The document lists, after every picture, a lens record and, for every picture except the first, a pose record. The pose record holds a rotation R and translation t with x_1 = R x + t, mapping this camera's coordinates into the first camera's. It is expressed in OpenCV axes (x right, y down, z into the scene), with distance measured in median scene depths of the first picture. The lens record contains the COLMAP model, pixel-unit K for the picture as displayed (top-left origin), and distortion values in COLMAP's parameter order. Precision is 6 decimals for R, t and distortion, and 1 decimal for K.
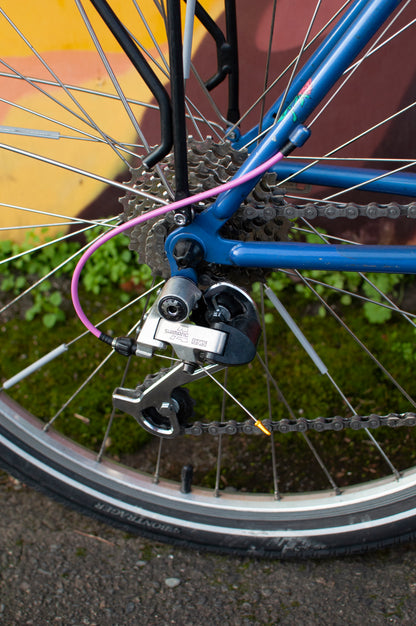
lens RADIAL K [[956.2, 0, 208.0], [0, 956.2, 313.0], [0, 0, 1]] dist [-0.191041, 0.183579]
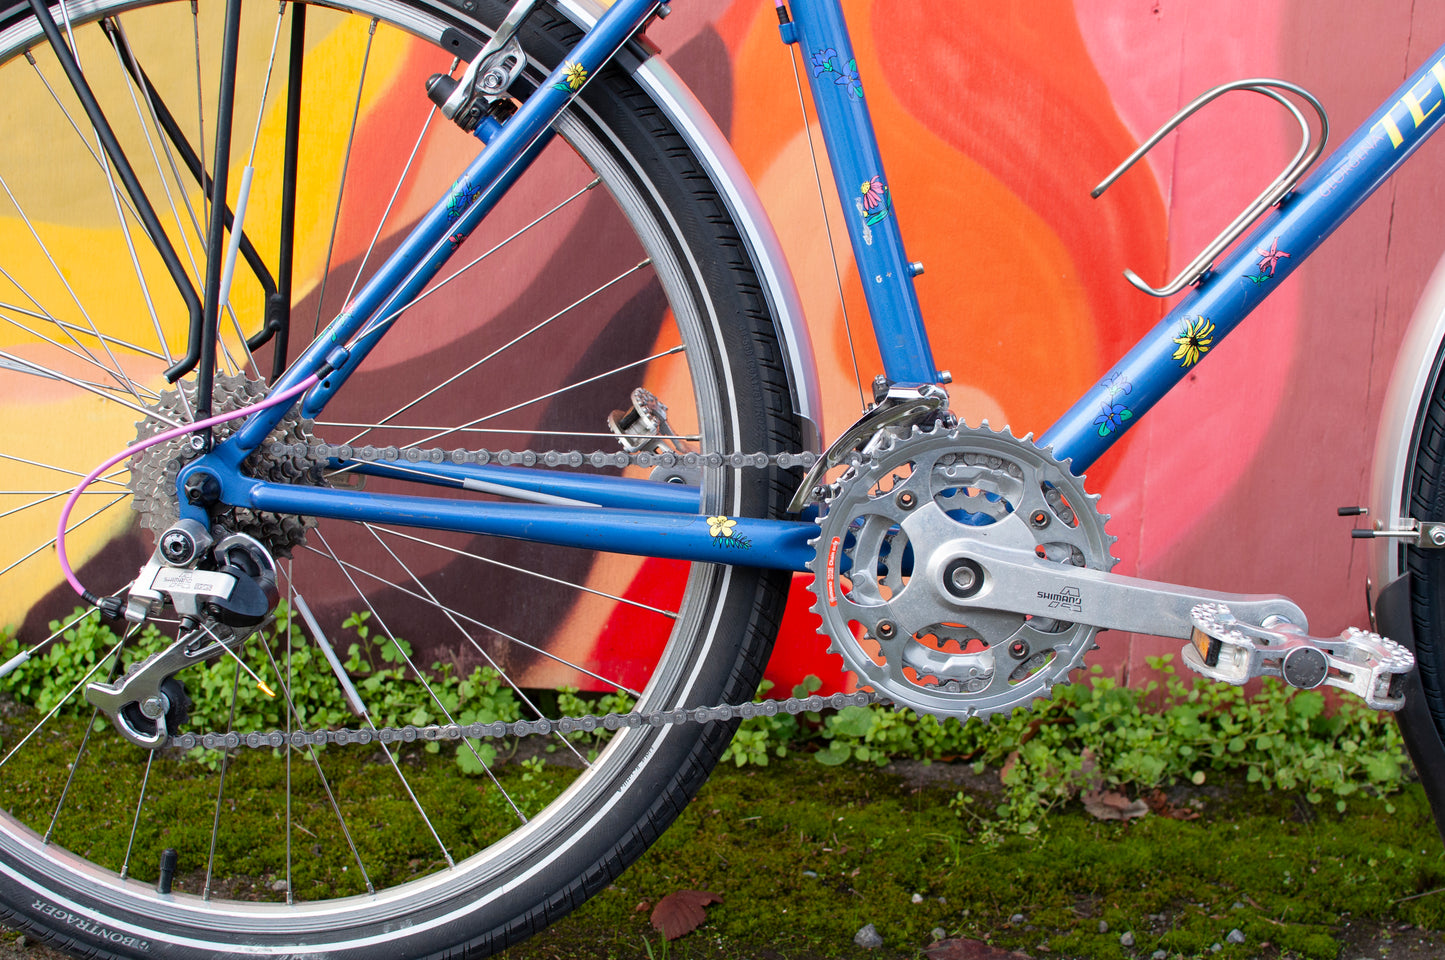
lens RADIAL K [[2207.2, 0, 722.5], [0, 2207.2, 480.0], [0, 0, 1]] dist [-0.191041, 0.183579]
pose [[0.978298, 0.103317, 0.179606, 0.070068], [-0.033677, 0.934573, -0.354174, 0.512516], [-0.204447, 0.340439, 0.917771, -0.766154]]
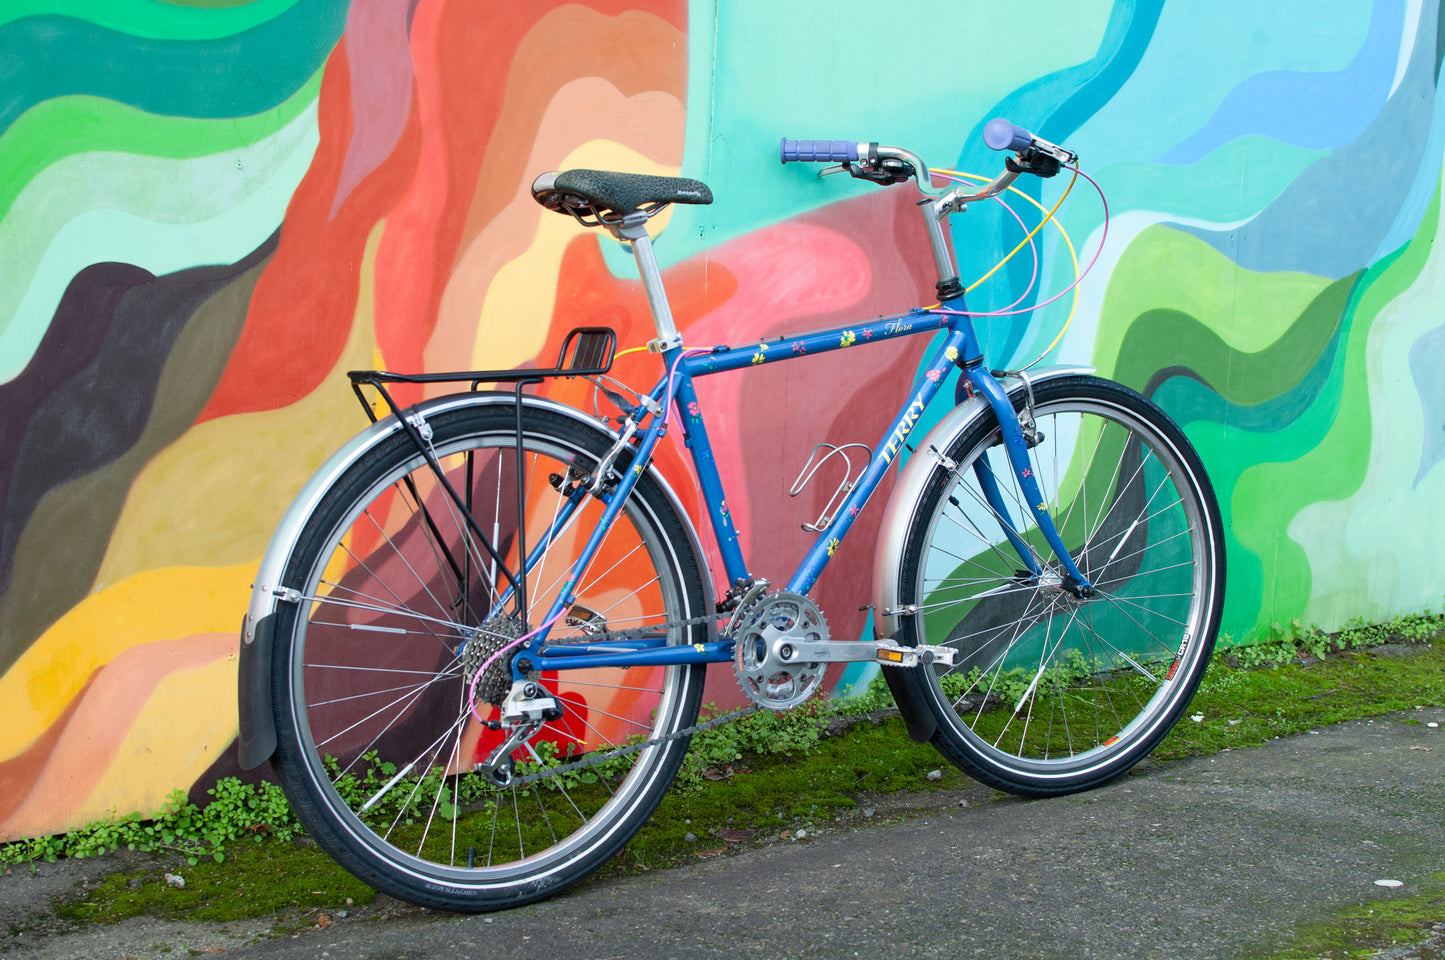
lens RADIAL K [[2207.2, 0, 722.5], [0, 2207.2, 480.0], [0, 0, 1]] dist [-0.191041, 0.183579]
pose [[0.669493, 0.023697, 0.742440, -2.608083], [0.343948, 0.876001, -0.338115, 1.066202], [-0.658391, 0.481727, 0.578326, -1.735818]]
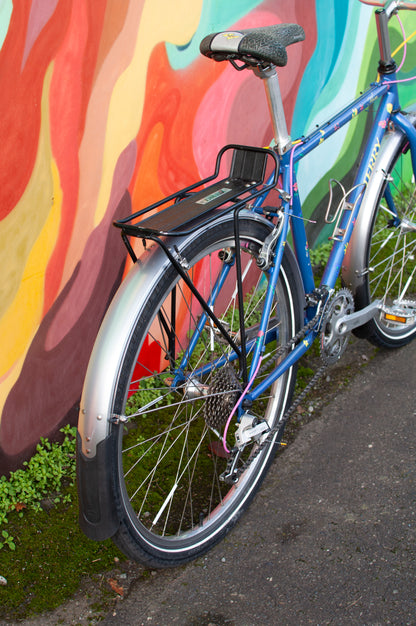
lens RADIAL K [[956.2, 0, 208.0], [0, 956.2, 313.0], [0, 0, 1]] dist [-0.191041, 0.183579]
pose [[0.347498, -0.315833, 0.882890, -2.038682], [0.480075, 0.868729, 0.121813, -0.572594], [-0.805464, 0.381524, 0.453505, -0.239233]]
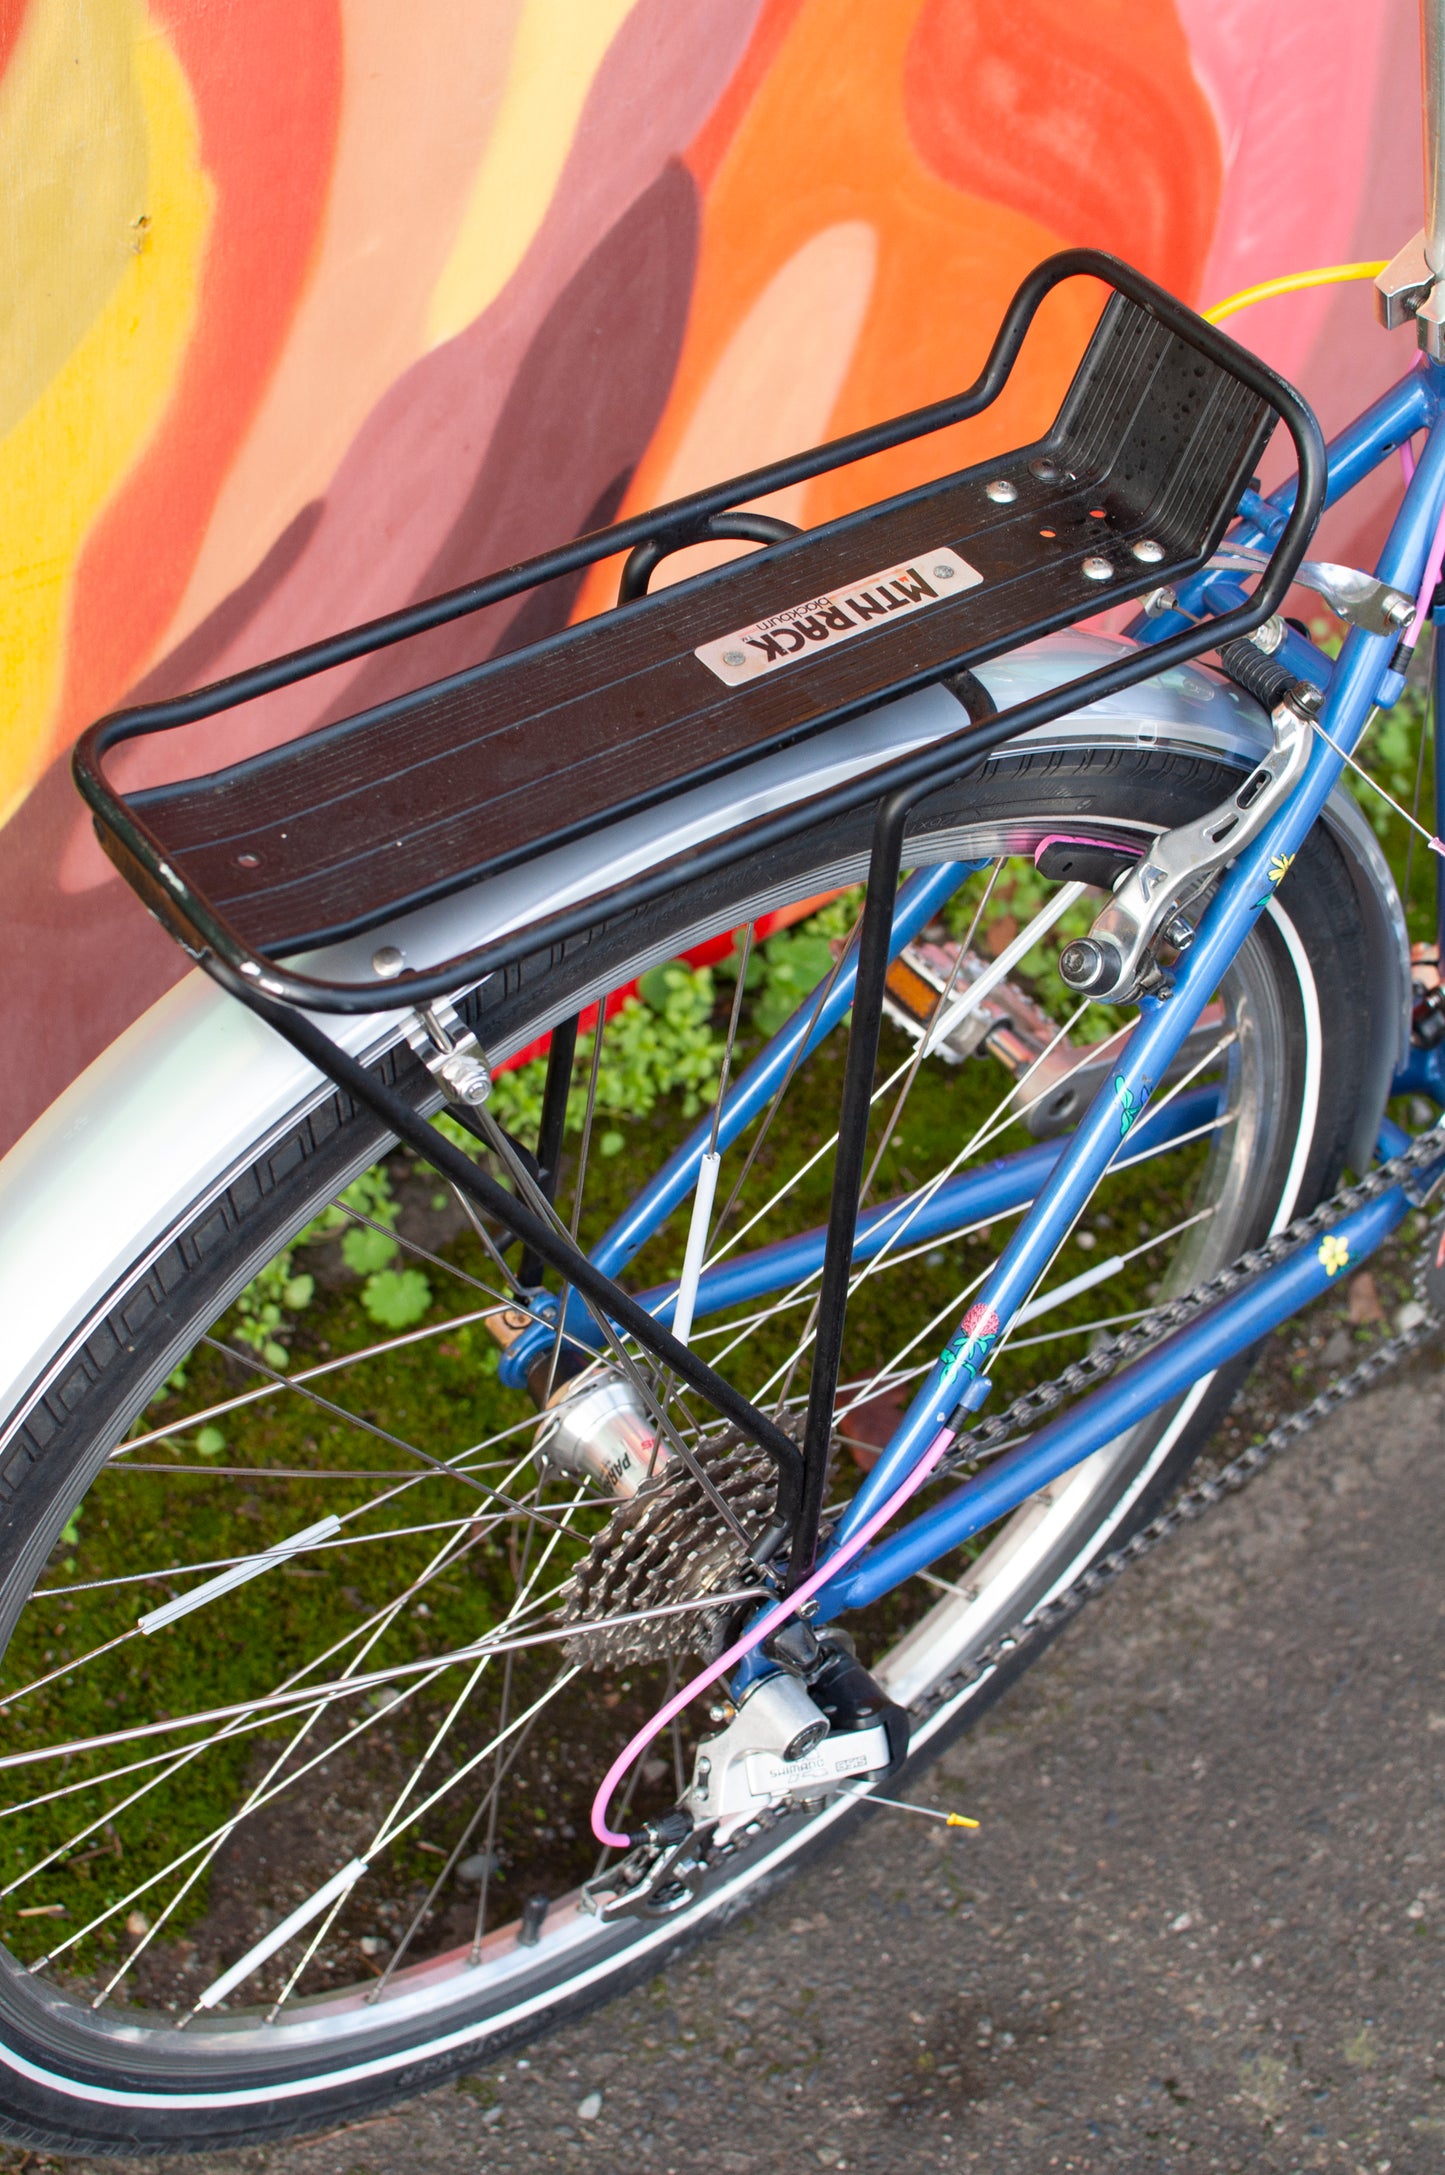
lens RADIAL K [[3322.3, 0, 722.5], [0, 3322.3, 1087.5], [0, 0, 1]] dist [-0.191041, 0.183579]
pose [[0.645374, -0.448442, 0.618379, -0.867976], [0.276782, 0.891809, 0.357865, -0.833141], [-0.711958, -0.059801, 0.699671, -0.200816]]
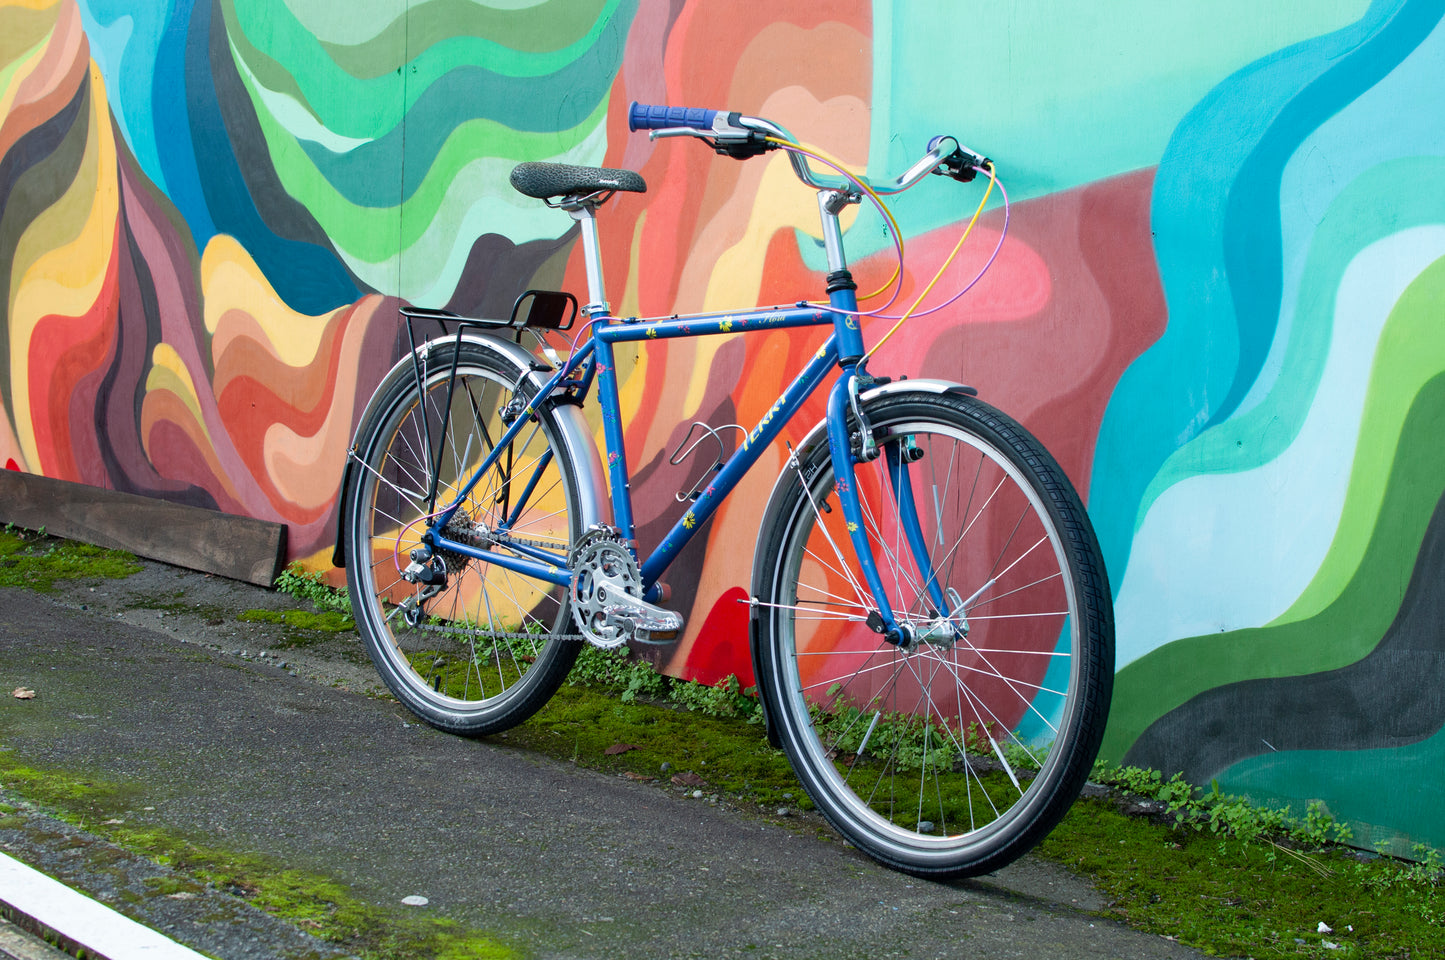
lens RADIAL K [[2207.2, 0, 722.5], [0, 2207.2, 480.0], [0, 0, 1]] dist [-0.191041, 0.183579]
pose [[0.827569, 0.204660, -0.522727, 3.094110], [-0.413404, 0.852143, -0.320858, 1.152192], [0.379772, 0.481629, 0.789814, -2.898650]]
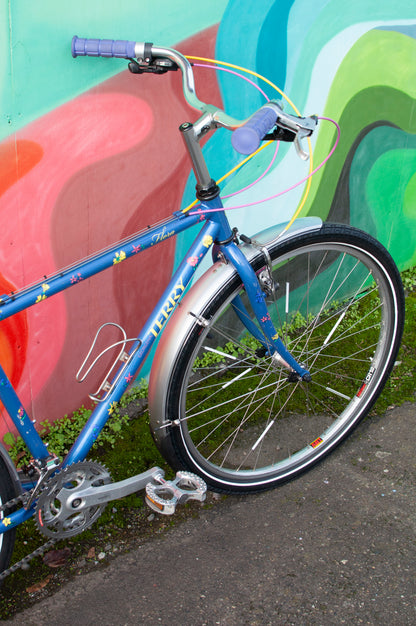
lens RADIAL K [[956.2, 0, 208.0], [0, 956.2, 313.0], [0, 0, 1]] dist [-0.191041, 0.183579]
pose [[0.621160, -0.308808, 0.720276, -0.803680], [0.356599, 0.929804, 0.091112, -0.547548], [-0.697851, 0.200255, 0.687678, -1.219636]]
